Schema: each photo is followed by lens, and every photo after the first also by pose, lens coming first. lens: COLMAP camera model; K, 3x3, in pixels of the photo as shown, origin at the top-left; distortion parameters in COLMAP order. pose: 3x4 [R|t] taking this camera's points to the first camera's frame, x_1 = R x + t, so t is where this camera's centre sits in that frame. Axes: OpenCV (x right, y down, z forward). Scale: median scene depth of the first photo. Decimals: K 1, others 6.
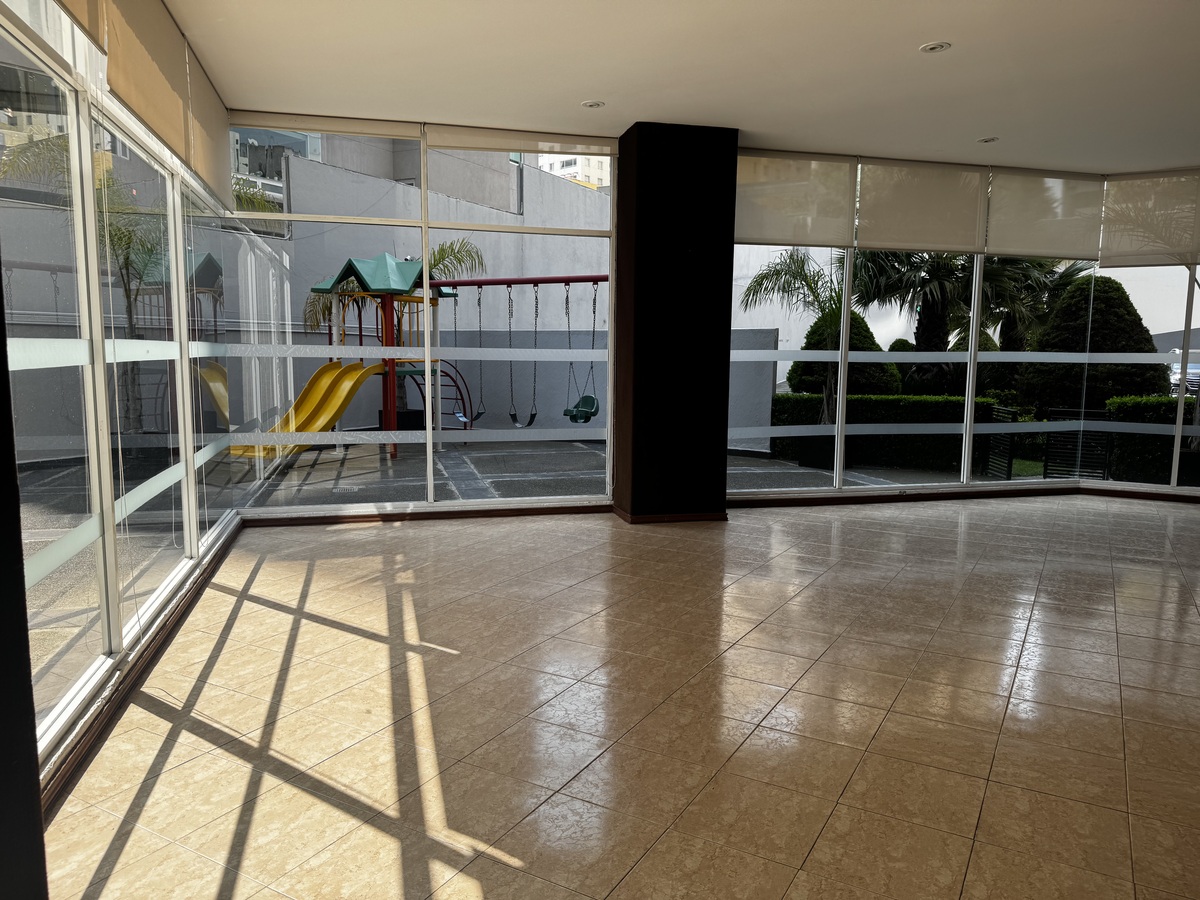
lens RADIAL K [[833.5, 0, 598.4], [0, 833.5, 453.3], [0, 0, 1]] dist [0.127266, -0.211434]
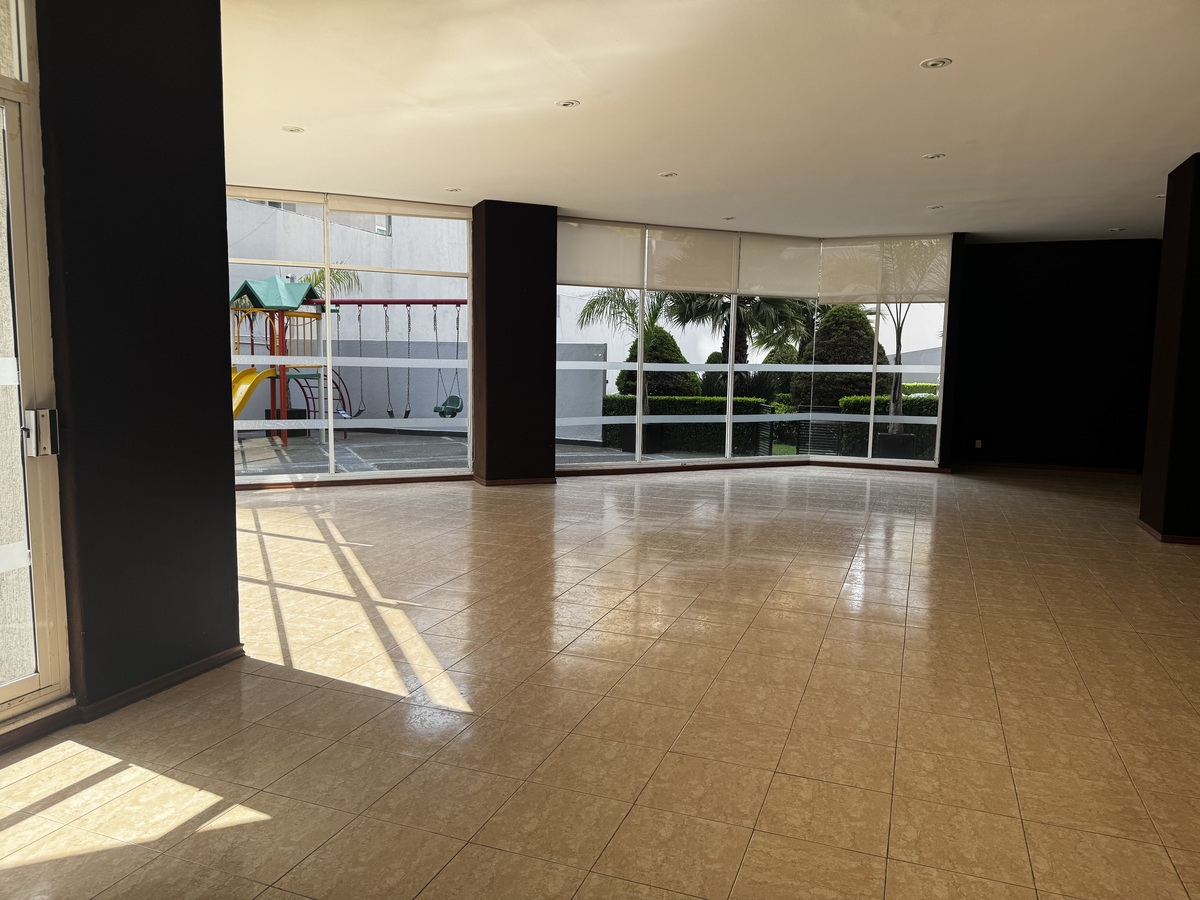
lens RADIAL K [[833.5, 0, 598.4], [0, 833.5, 453.3], [0, 0, 1]] dist [0.127266, -0.211434]
pose [[0.987613, -0.010459, 0.156563, 0.005048], [0.011823, 0.999900, -0.007782, 0.029994], [-0.156466, 0.009536, 0.987637, -0.274928]]
